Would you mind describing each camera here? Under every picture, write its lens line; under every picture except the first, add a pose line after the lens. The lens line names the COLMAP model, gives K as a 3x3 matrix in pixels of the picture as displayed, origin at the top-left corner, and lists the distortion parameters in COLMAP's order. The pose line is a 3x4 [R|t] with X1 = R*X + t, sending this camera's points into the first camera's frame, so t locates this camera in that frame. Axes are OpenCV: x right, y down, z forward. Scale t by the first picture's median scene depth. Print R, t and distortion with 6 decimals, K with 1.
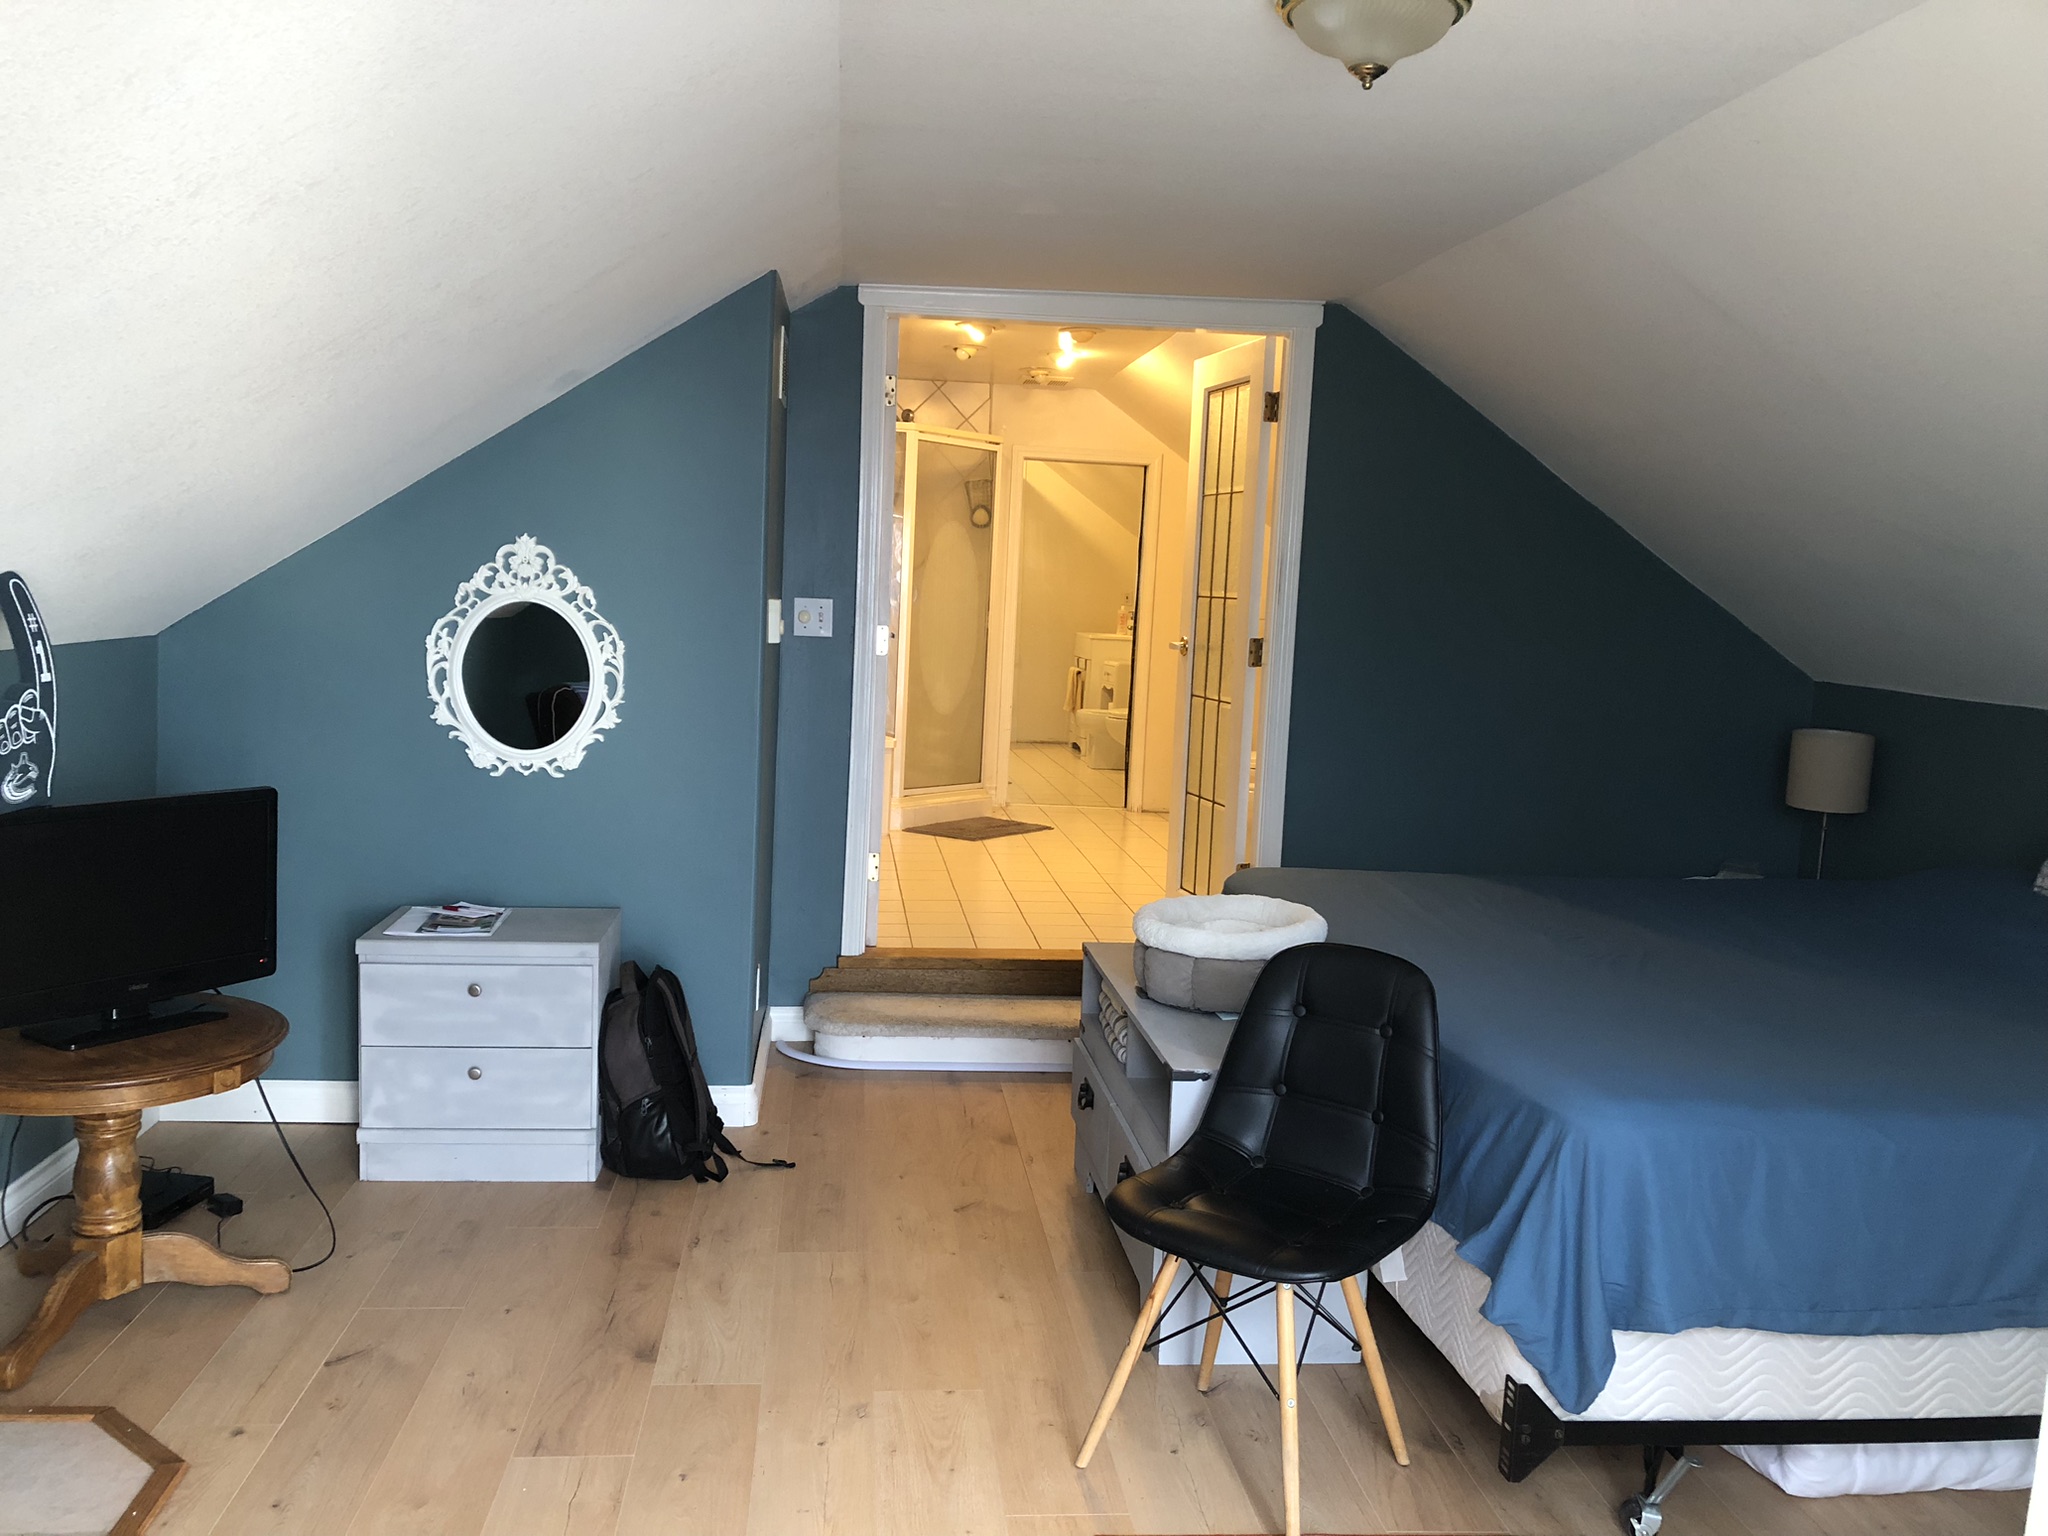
lens RADIAL K [[1672.8, 0, 1021.8], [0, 1672.8, 770.2], [0, 0, 1]] dist [0.027556, -0.016195]
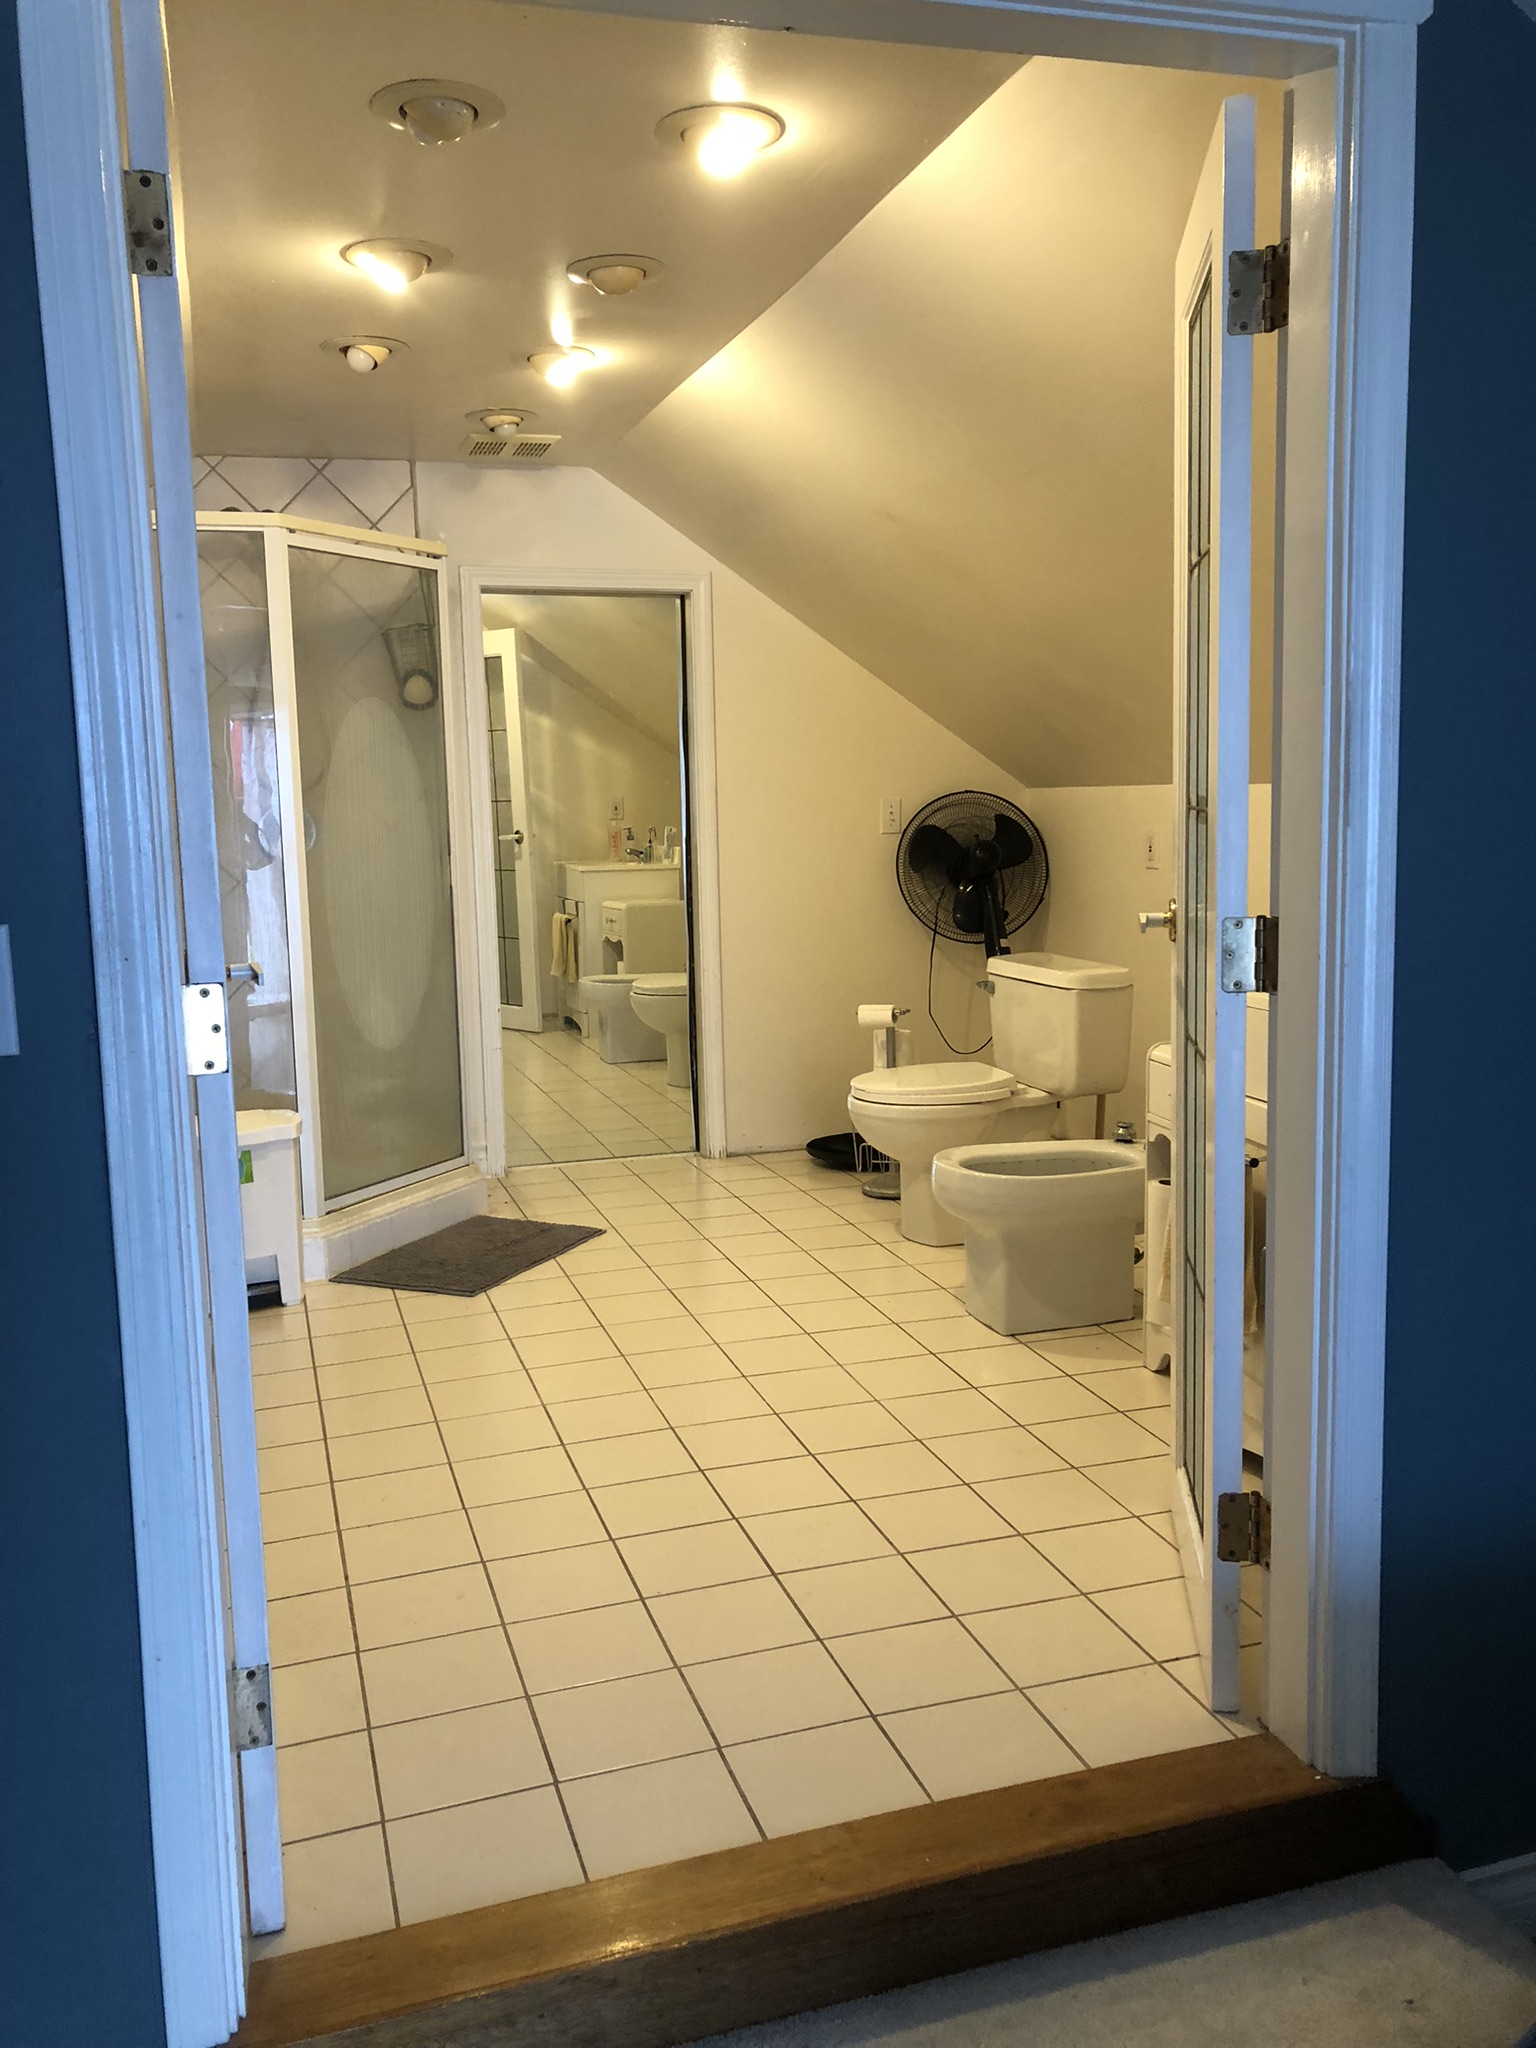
lens RADIAL K [[1672.8, 0, 805.7], [0, 1672.8, 1000.5], [0, 0, 1]] dist [0.027556, -0.016195]
pose [[0.973898, -0.094920, 0.206185, -0.023806], [0.090853, 0.995438, 0.029124, -0.052217], [-0.208009, -0.009631, 0.978079, 0.421107]]
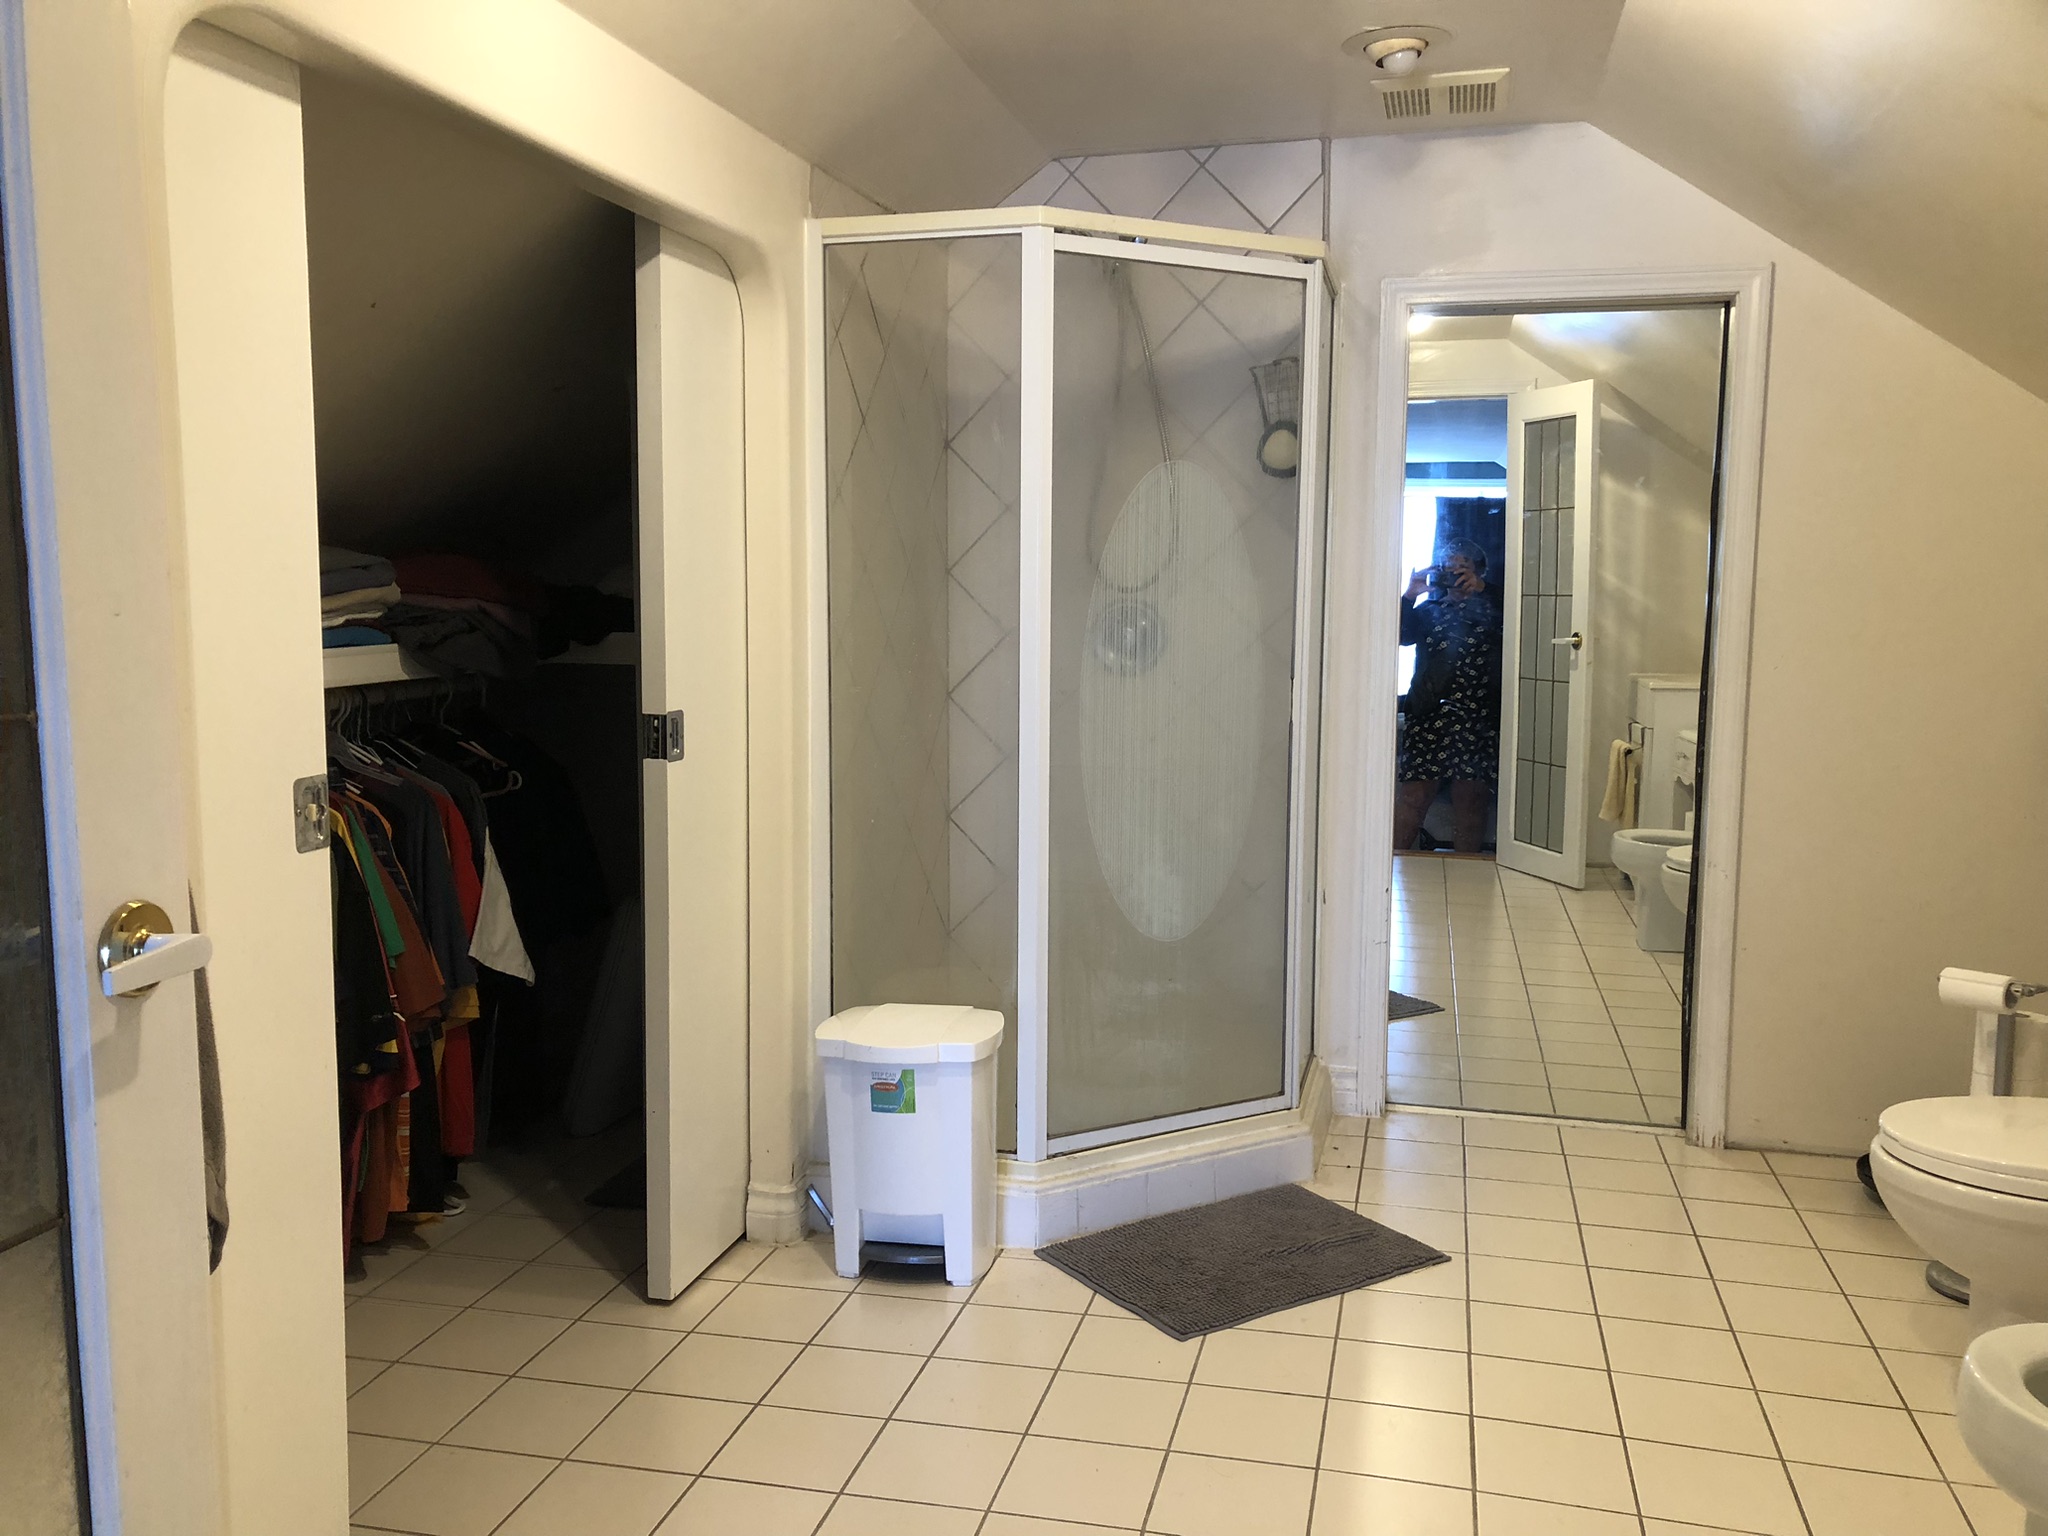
lens RADIAL K [[1672.8, 0, 1013.0], [0, 1672.8, 759.5], [0, 0, 1]] dist [0.027556, -0.016195]
pose [[0.932539, -0.004070, -0.361047, 0.063223], [0.000545, 0.999951, -0.009865, -0.071916], [0.361069, 0.009003, 0.932496, 0.598444]]
